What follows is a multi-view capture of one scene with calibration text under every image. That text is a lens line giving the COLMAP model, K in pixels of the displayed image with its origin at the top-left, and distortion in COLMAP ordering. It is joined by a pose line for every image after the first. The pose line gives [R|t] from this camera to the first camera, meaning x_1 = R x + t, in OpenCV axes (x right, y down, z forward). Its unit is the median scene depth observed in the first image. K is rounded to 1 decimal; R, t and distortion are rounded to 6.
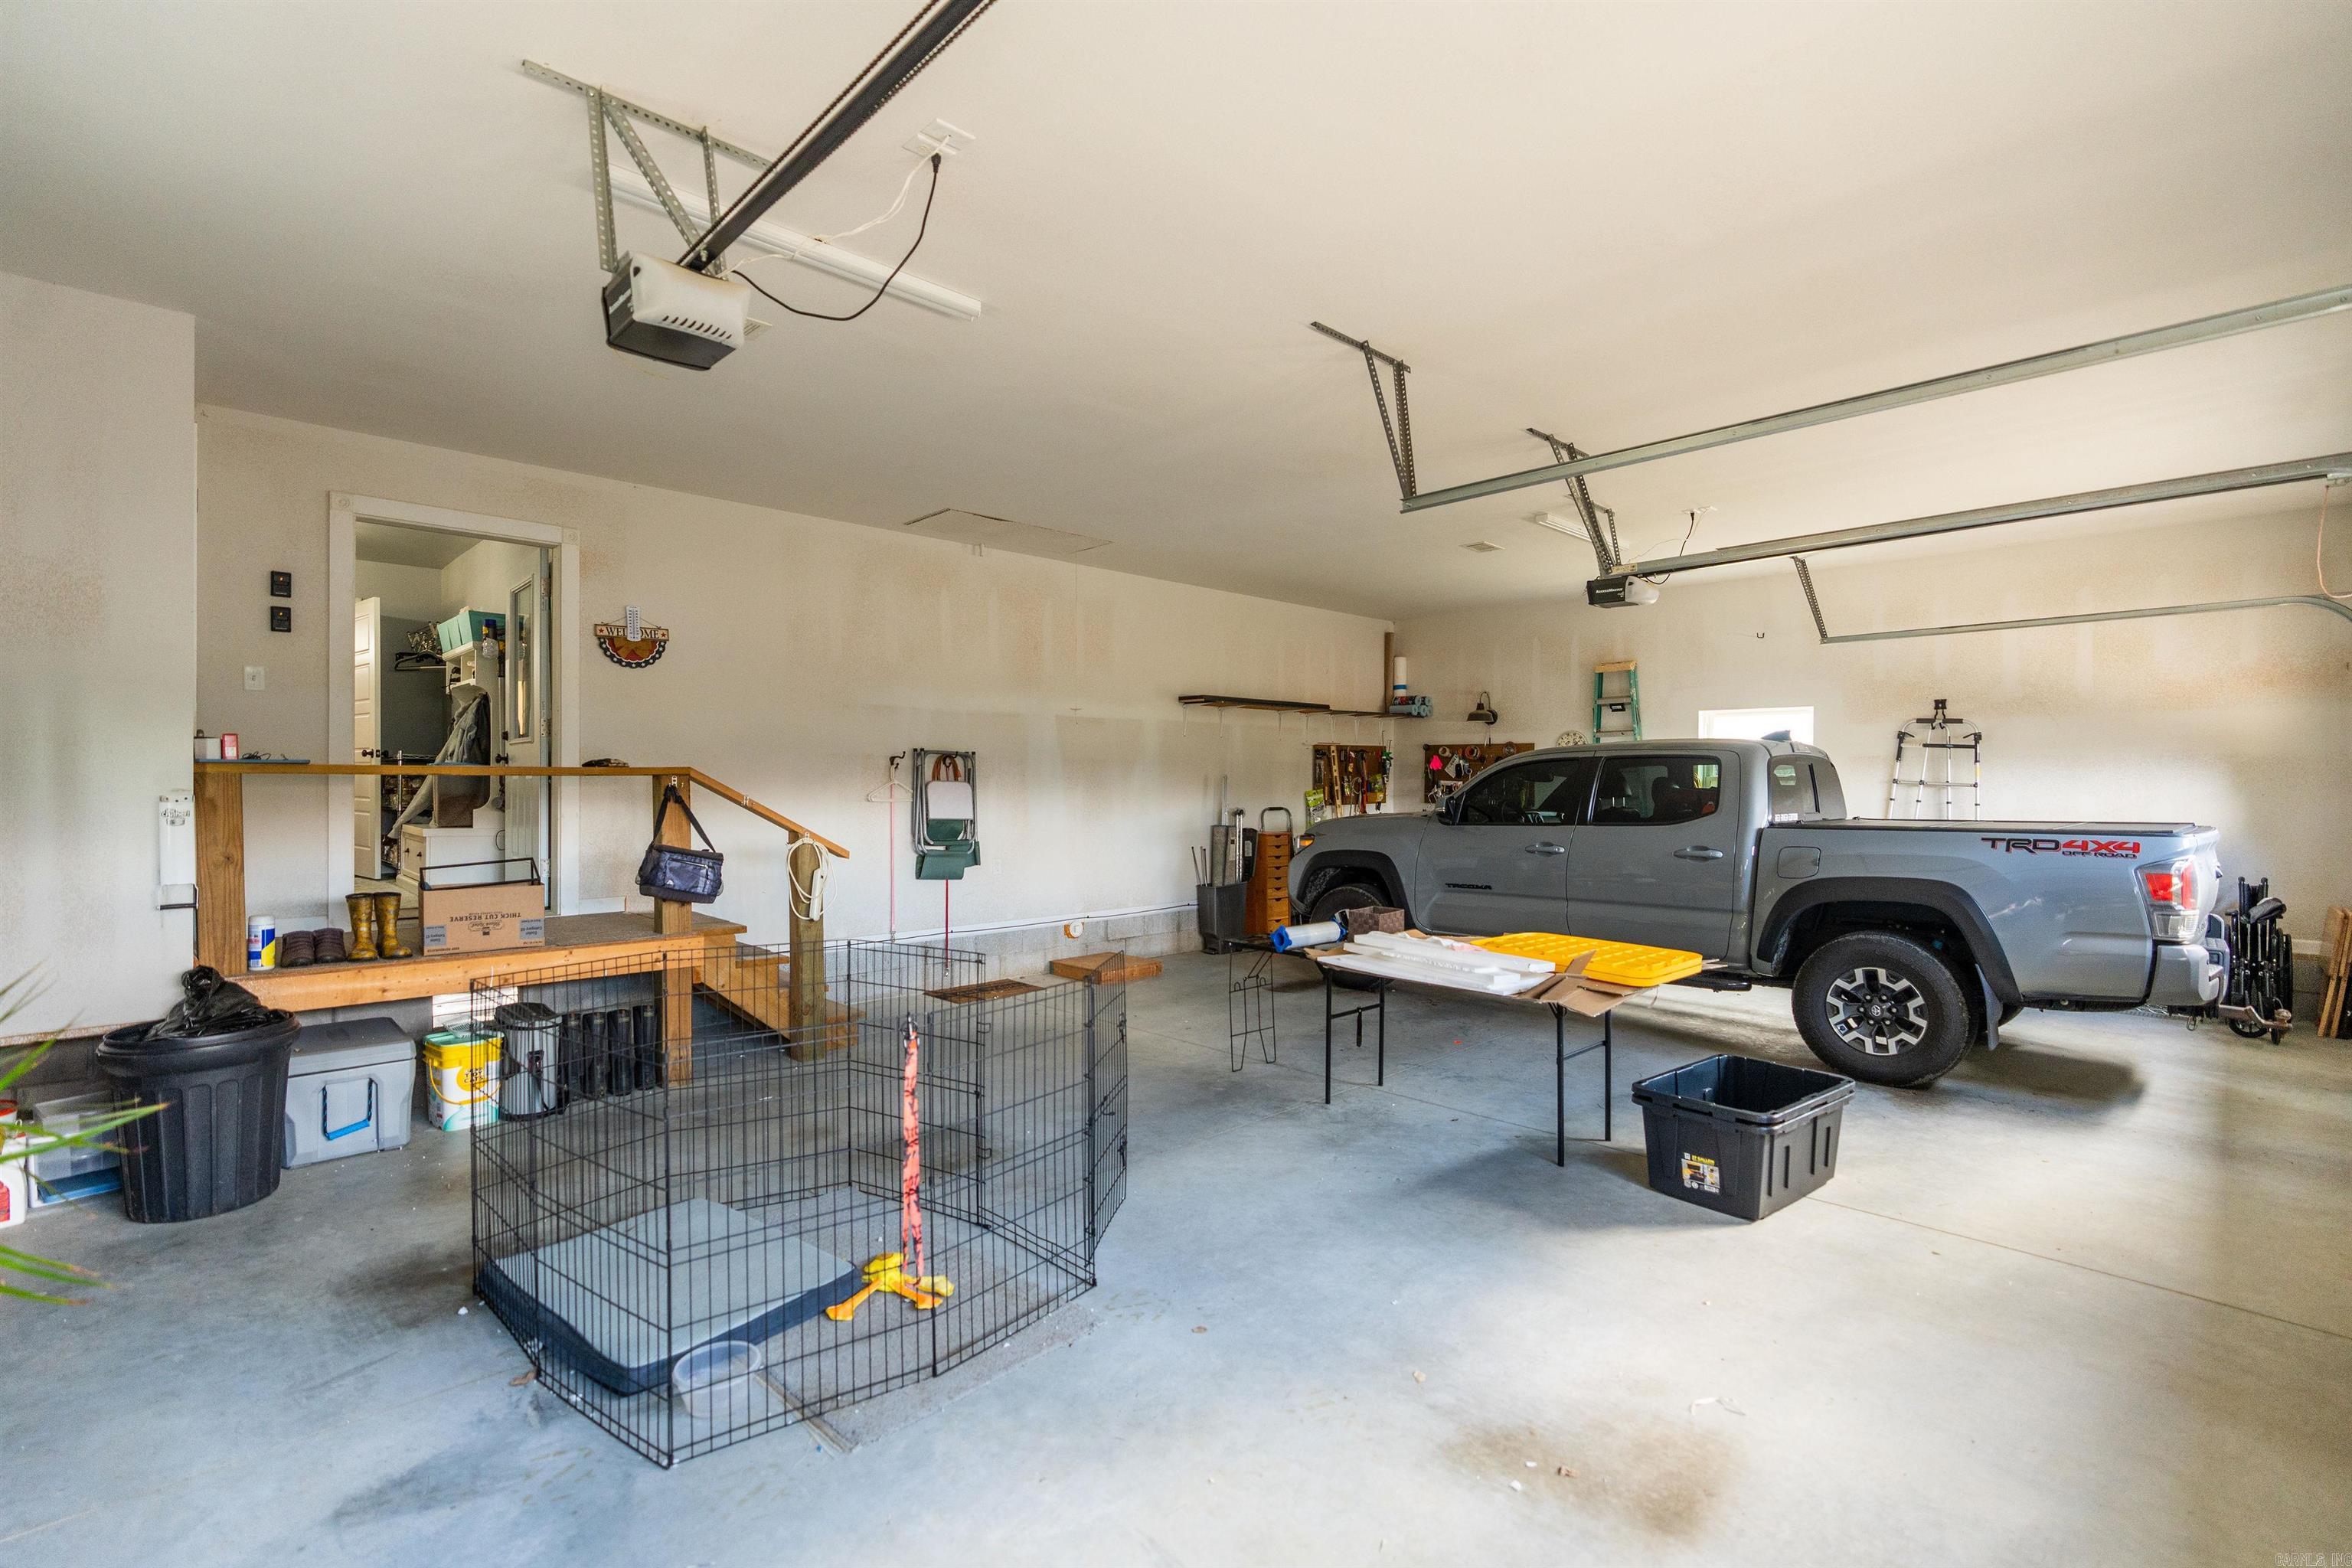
lens RADIAL K [[1044.2, 0, 1197.3], [0, 1044.2, 777.0], [0, 0, 1]] dist [-0.027094, 0.012284]
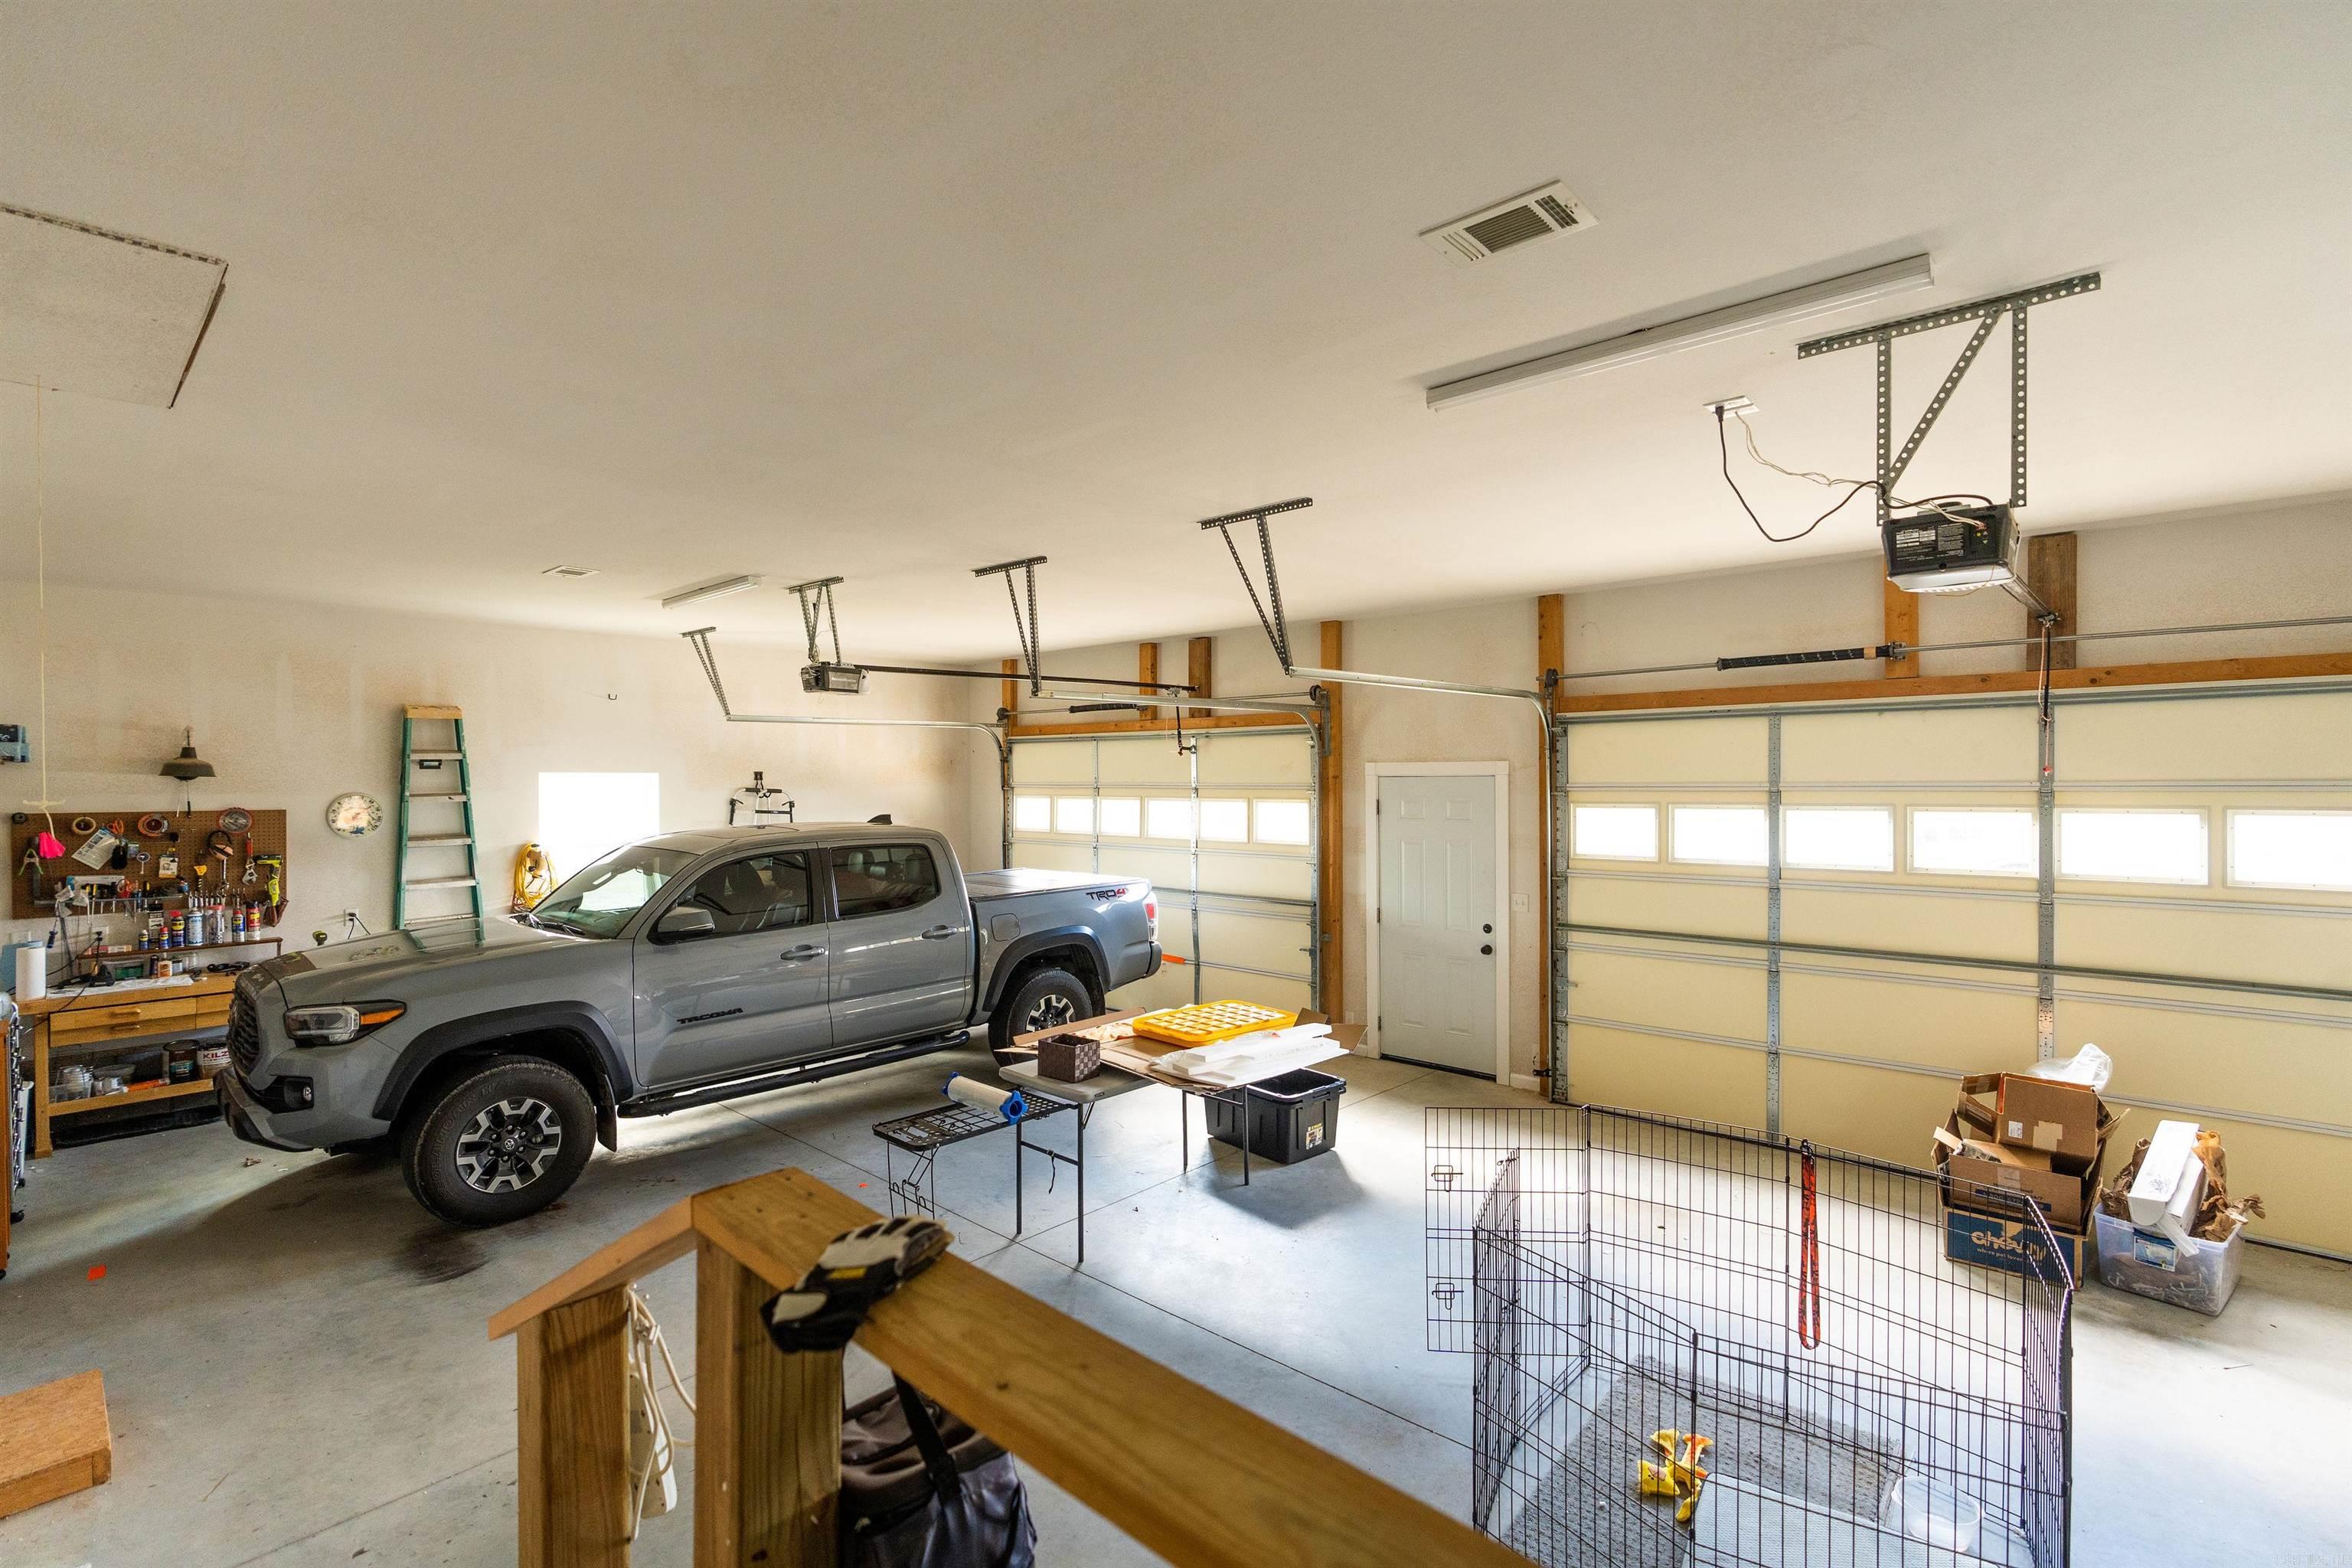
lens RADIAL K [[1044.2, 0, 1197.3], [0, 1044.2, 777.0], [0, 0, 1]] dist [-0.027094, 0.012284]
pose [[-0.029370, 0.004147, 0.999560, -0.463865], [0.004485, 0.999982, -0.004017, -0.062034], [-0.999559, 0.004366, -0.029388, 0.540972]]
